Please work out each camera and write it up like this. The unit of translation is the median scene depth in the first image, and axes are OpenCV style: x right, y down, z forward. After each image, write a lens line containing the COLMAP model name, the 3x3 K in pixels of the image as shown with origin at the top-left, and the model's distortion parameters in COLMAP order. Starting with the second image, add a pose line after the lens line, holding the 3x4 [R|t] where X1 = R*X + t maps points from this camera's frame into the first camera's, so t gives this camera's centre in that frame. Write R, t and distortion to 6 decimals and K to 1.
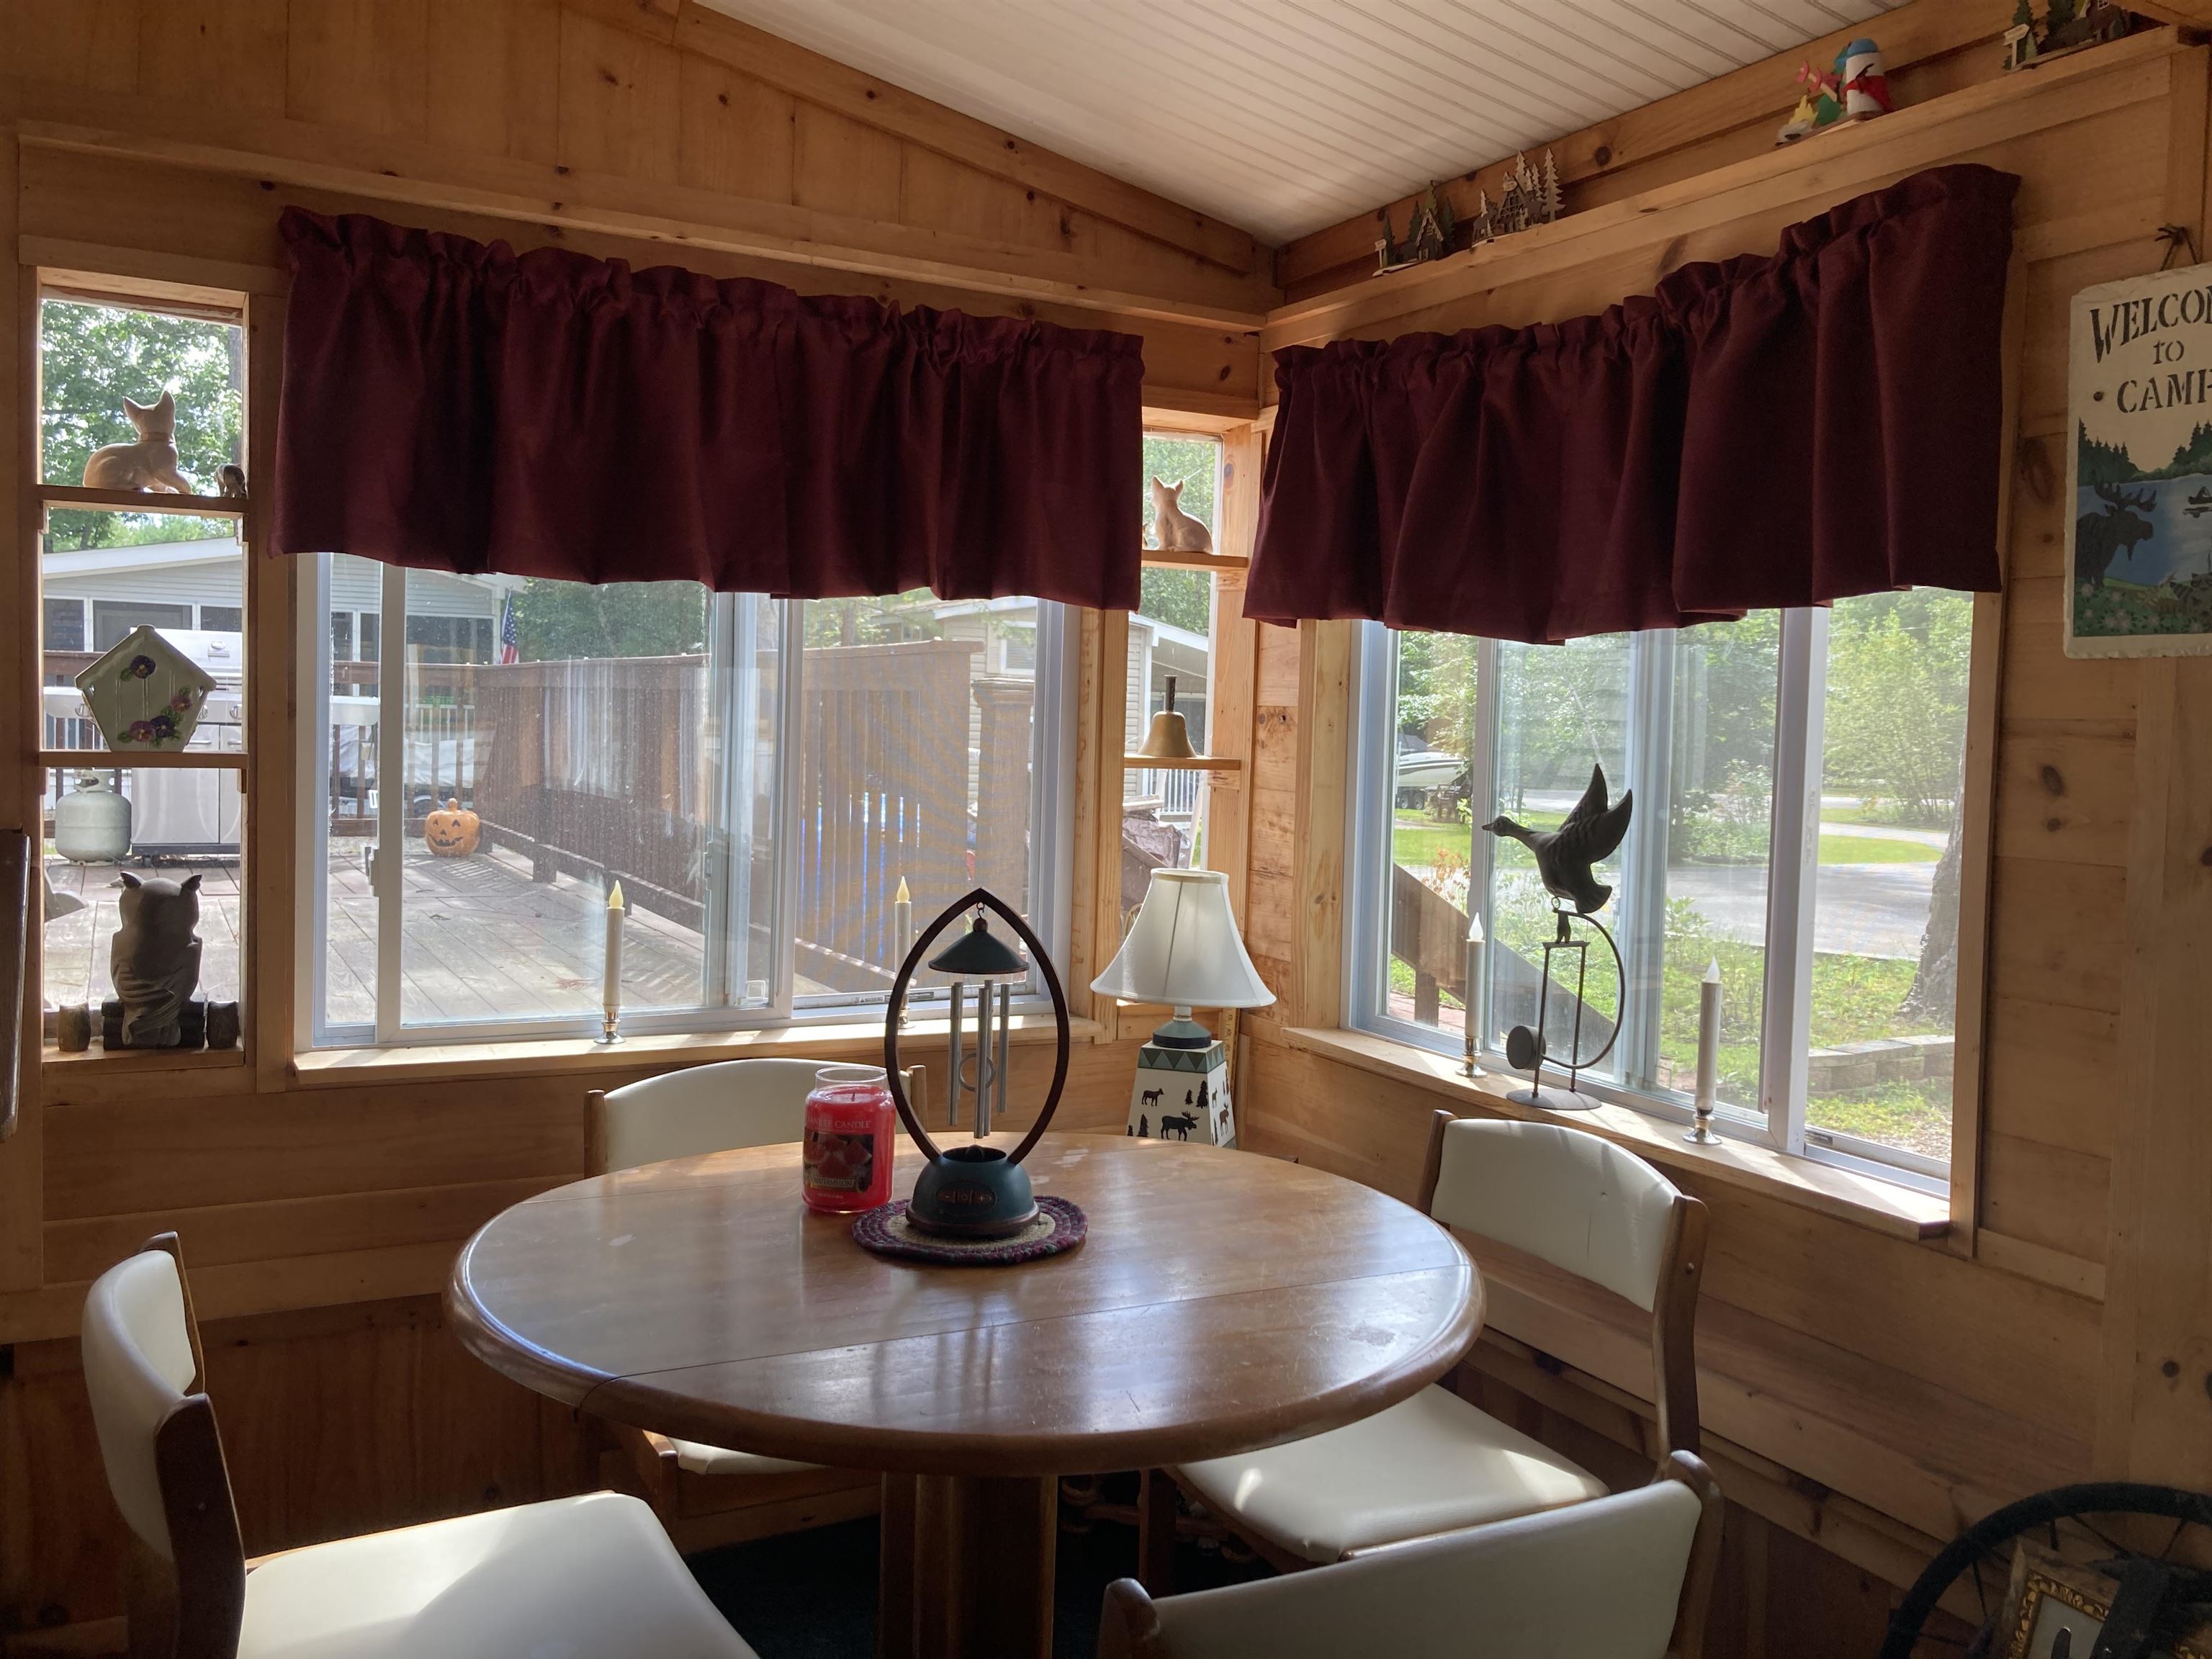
lens RADIAL K [[1814.4, 0, 1106.1], [0, 1814.4, 801.4], [0, 0, 1]] dist [0.037748, -0.046499]
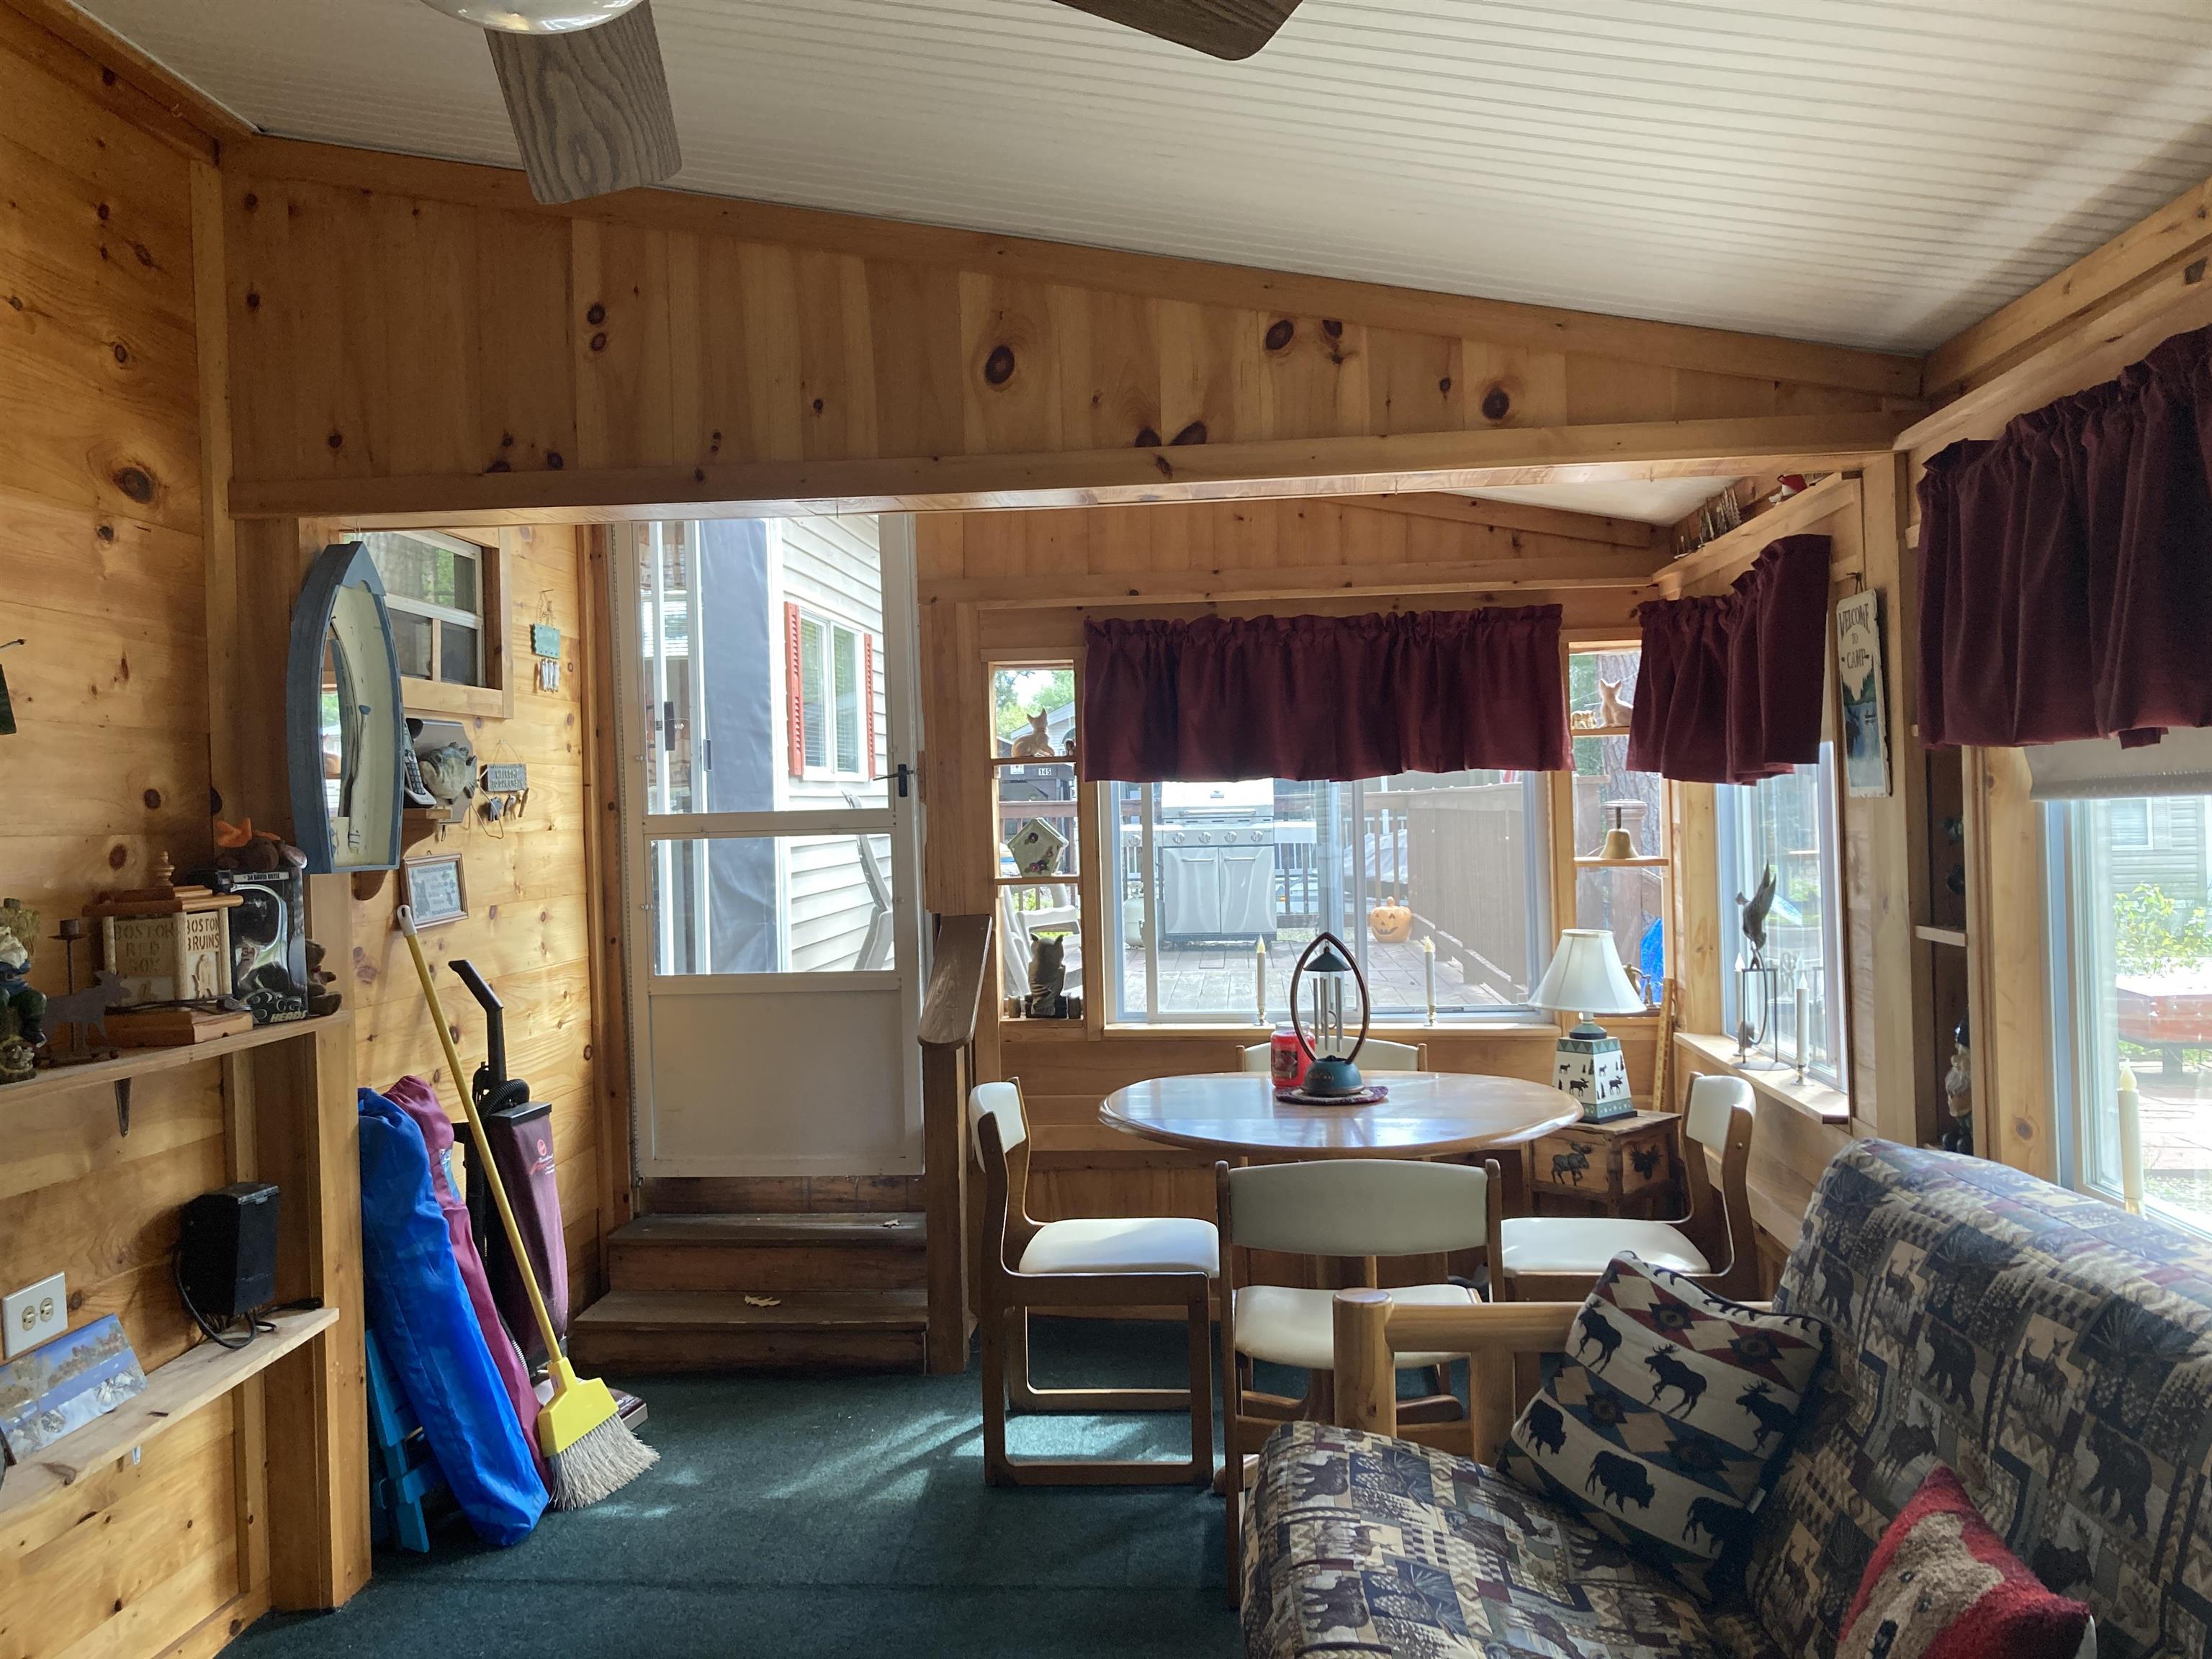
lens RADIAL K [[1814.4, 0, 1094.1], [0, 1814.4, 798.6], [0, 0, 1]] dist [0.037748, -0.046499]
pose [[0.834130, -0.053097, -0.549006, 0.650393], [0.022795, 0.997824, -0.061872, 0.012605], [0.551096, 0.039095, 0.833525, -0.684724]]
